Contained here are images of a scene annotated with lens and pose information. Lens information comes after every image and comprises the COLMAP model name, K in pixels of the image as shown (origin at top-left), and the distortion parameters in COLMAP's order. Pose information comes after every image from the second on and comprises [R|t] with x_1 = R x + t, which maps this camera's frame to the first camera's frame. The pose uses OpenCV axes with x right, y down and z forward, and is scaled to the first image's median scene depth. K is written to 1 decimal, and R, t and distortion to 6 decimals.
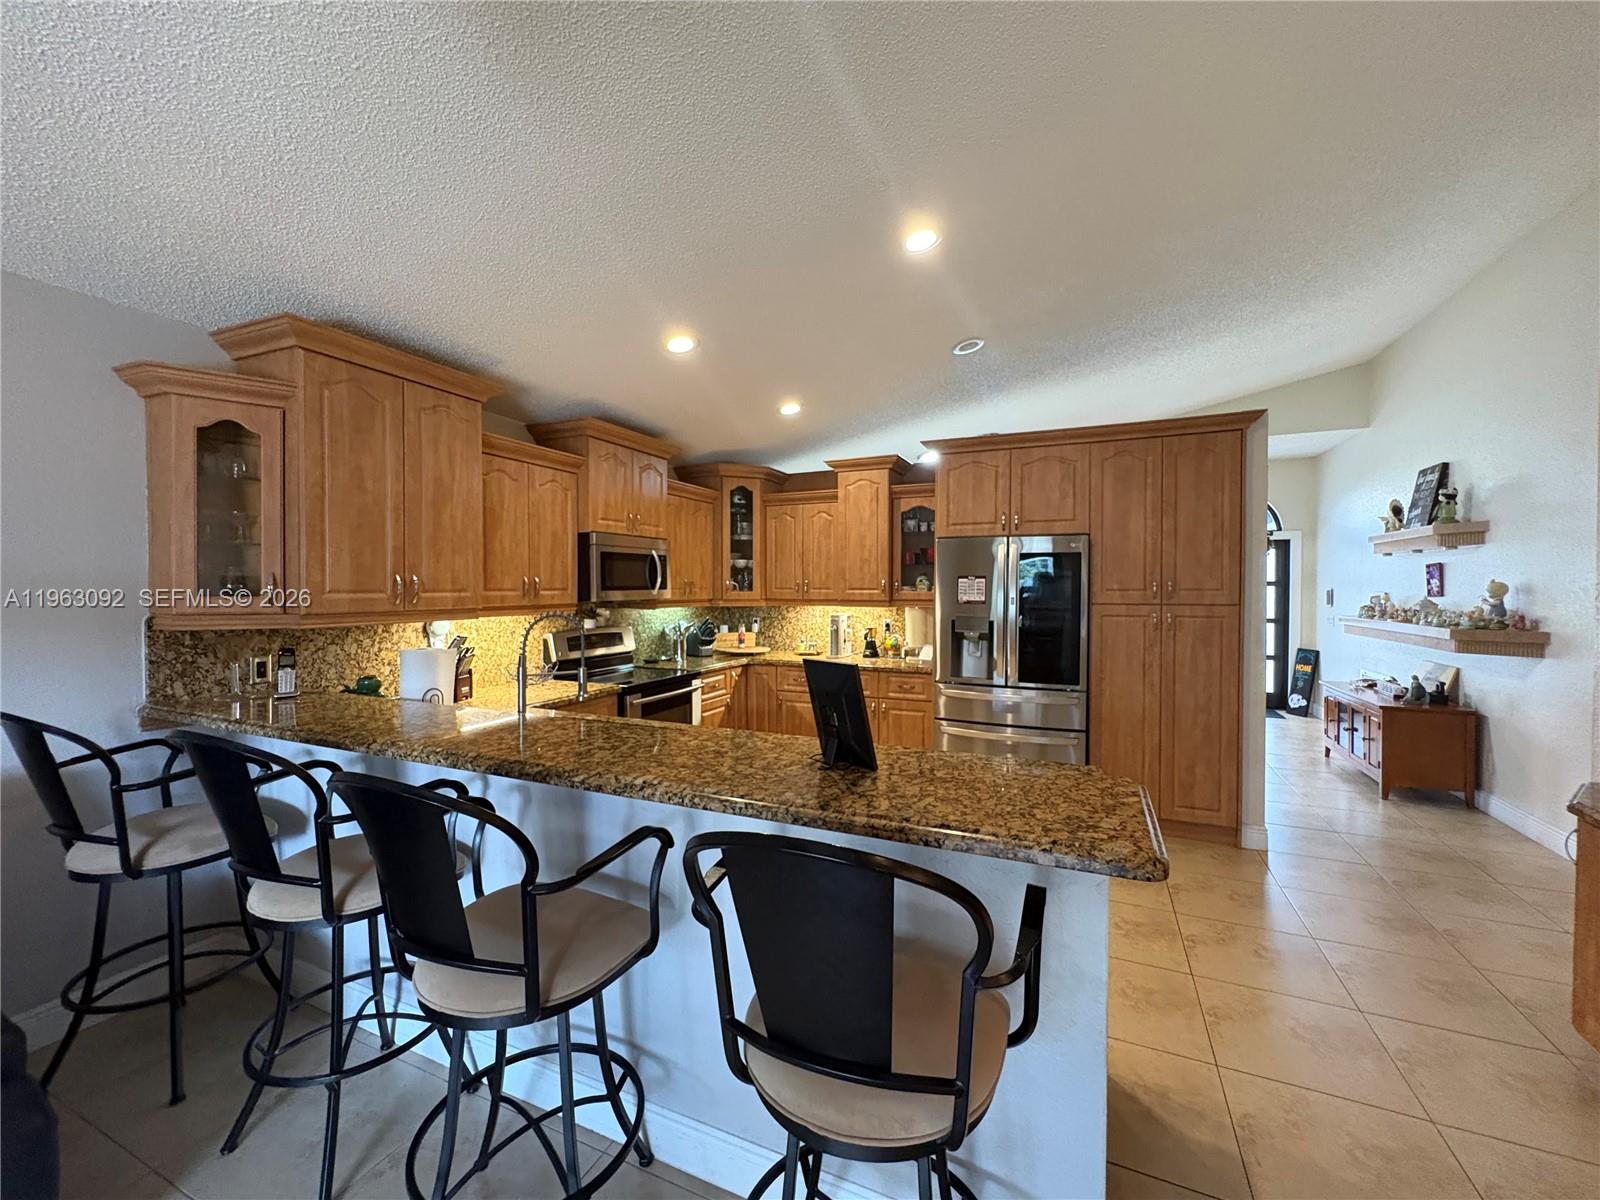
lens RADIAL K [[641.8, 0, 800.5], [0, 641.8, 599.6], [0, 0, 1]] dist [-0.000053, 0.000545]
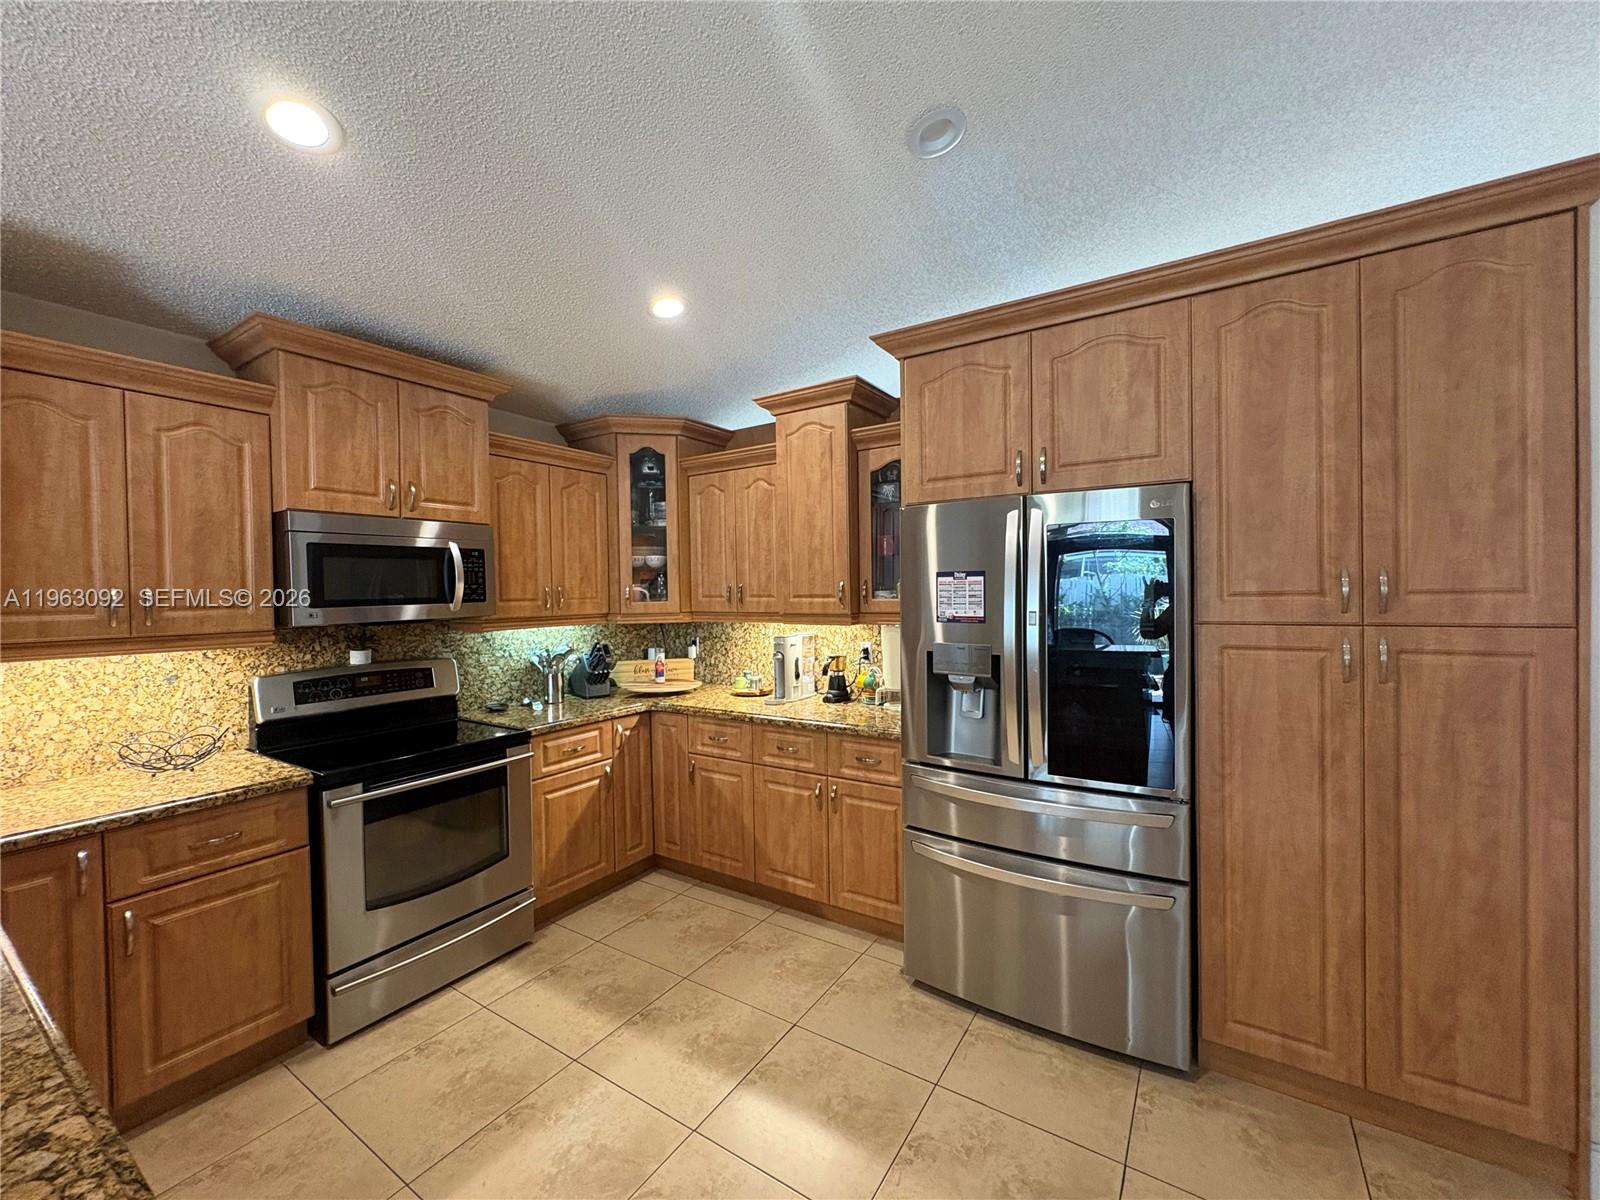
lens RADIAL K [[641.8, 0, 799.3], [0, 641.8, 599.4], [0, 0, 1]] dist [-0.000053, 0.000545]
pose [[0.987449, -0.013367, -0.157373, 0.219188], [0.012621, 0.999904, -0.005736, -0.011903], [0.157435, 0.003678, 0.987523, 0.446326]]
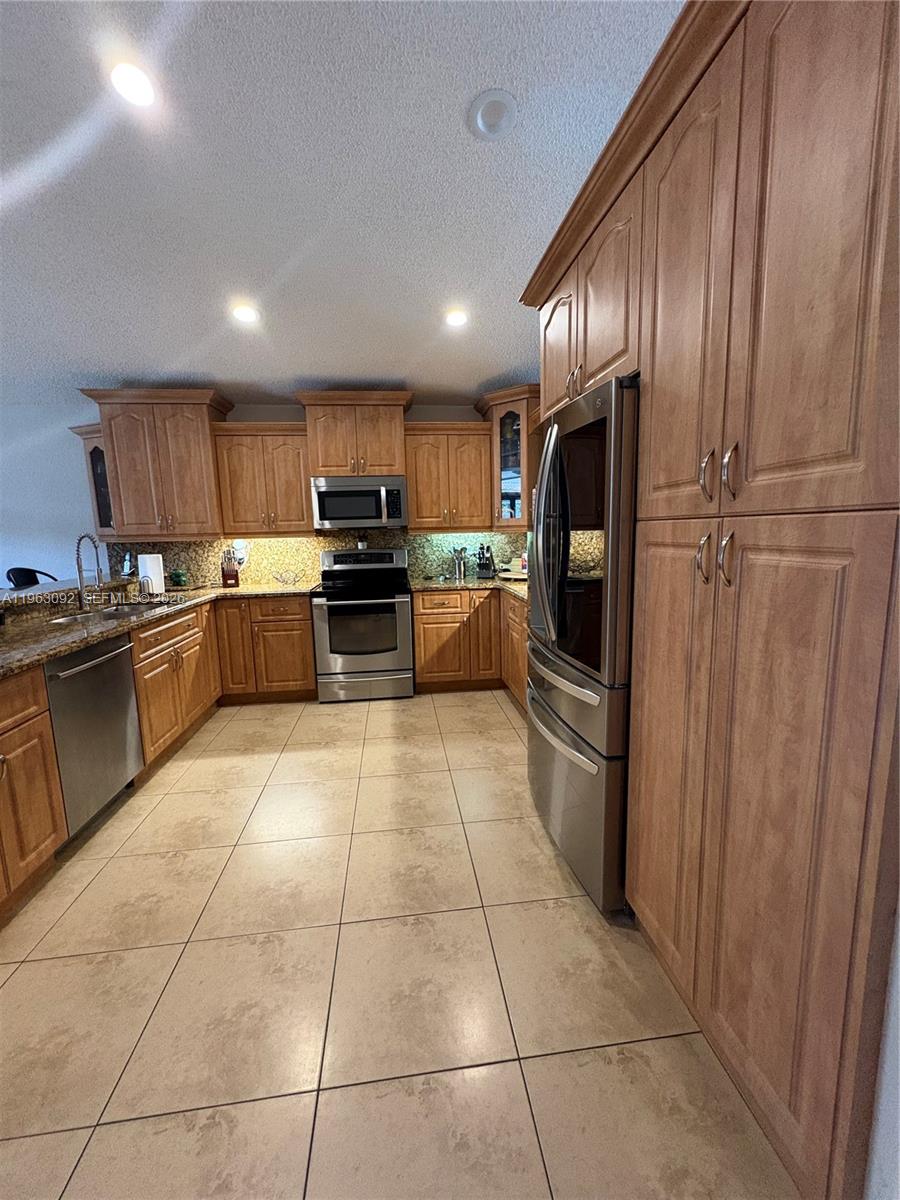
lens RADIAL K [[481.4, 0, 451.4], [0, 481.4, 598.5], [0, 0, 1]] dist [-0.000053, 0.000545]
pose [[0.514086, 0.109307, -0.850745, 0.671865], [0.007459, 0.991240, 0.131865, 0.015974], [0.857706, -0.074136, 0.508767, 0.657362]]
